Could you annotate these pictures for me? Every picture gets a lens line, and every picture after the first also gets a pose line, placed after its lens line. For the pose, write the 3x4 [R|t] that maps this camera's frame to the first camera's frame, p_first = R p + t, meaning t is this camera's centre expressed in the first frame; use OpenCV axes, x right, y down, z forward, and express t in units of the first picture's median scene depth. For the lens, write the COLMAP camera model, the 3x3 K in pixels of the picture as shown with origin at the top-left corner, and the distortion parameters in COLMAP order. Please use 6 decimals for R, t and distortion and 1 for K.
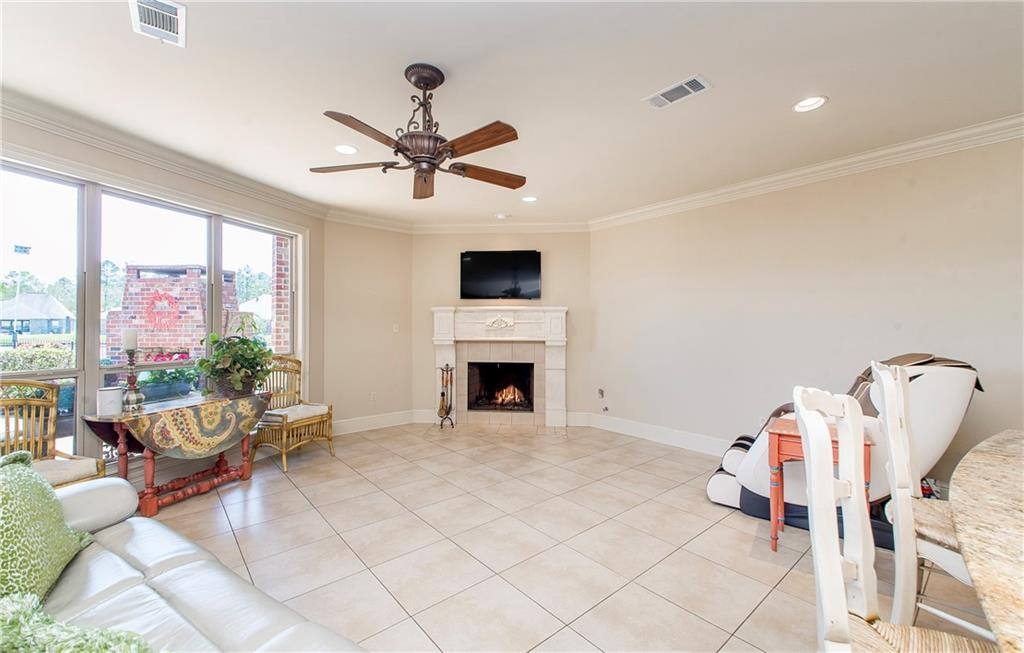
lens RADIAL K [[415.2, 0, 514.1], [0, 415.2, 323.0], [0, 0, 1]] dist [-0.001744, -0.000322]
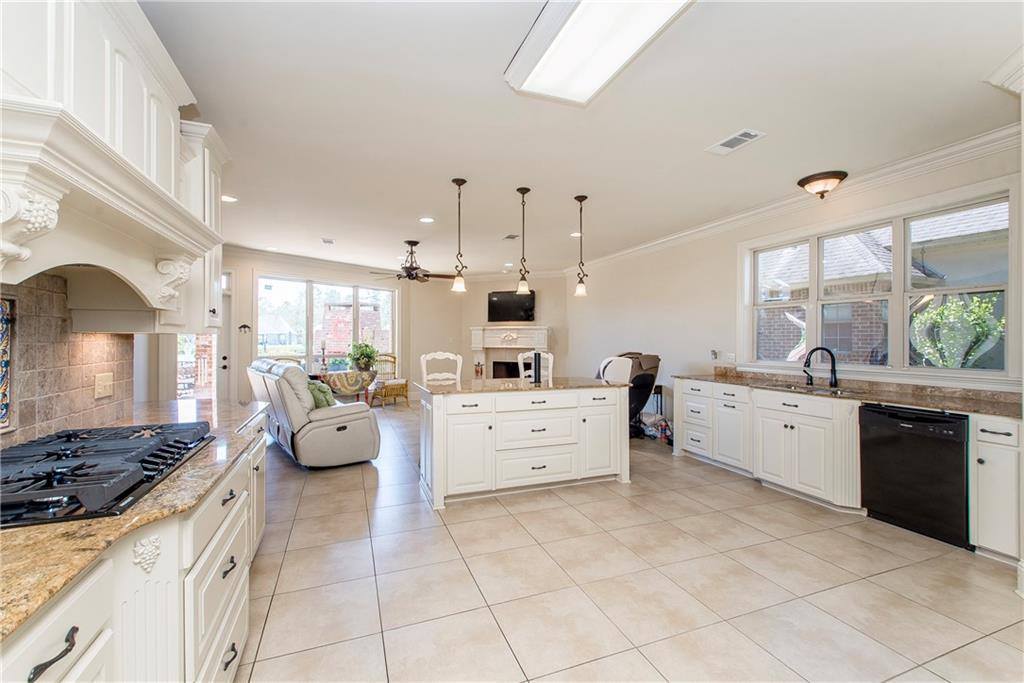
lens RADIAL K [[430.5, 0, 512.0], [0, 430.5, 341.5], [0, 0, 1]] dist [0.002989, -0.000300]
pose [[0.940518, 0.002758, -0.339732, 0.528807], [0.001225, 0.999933, 0.011507, -0.001648], [0.339741, -0.011239, 0.940452, -0.543044]]
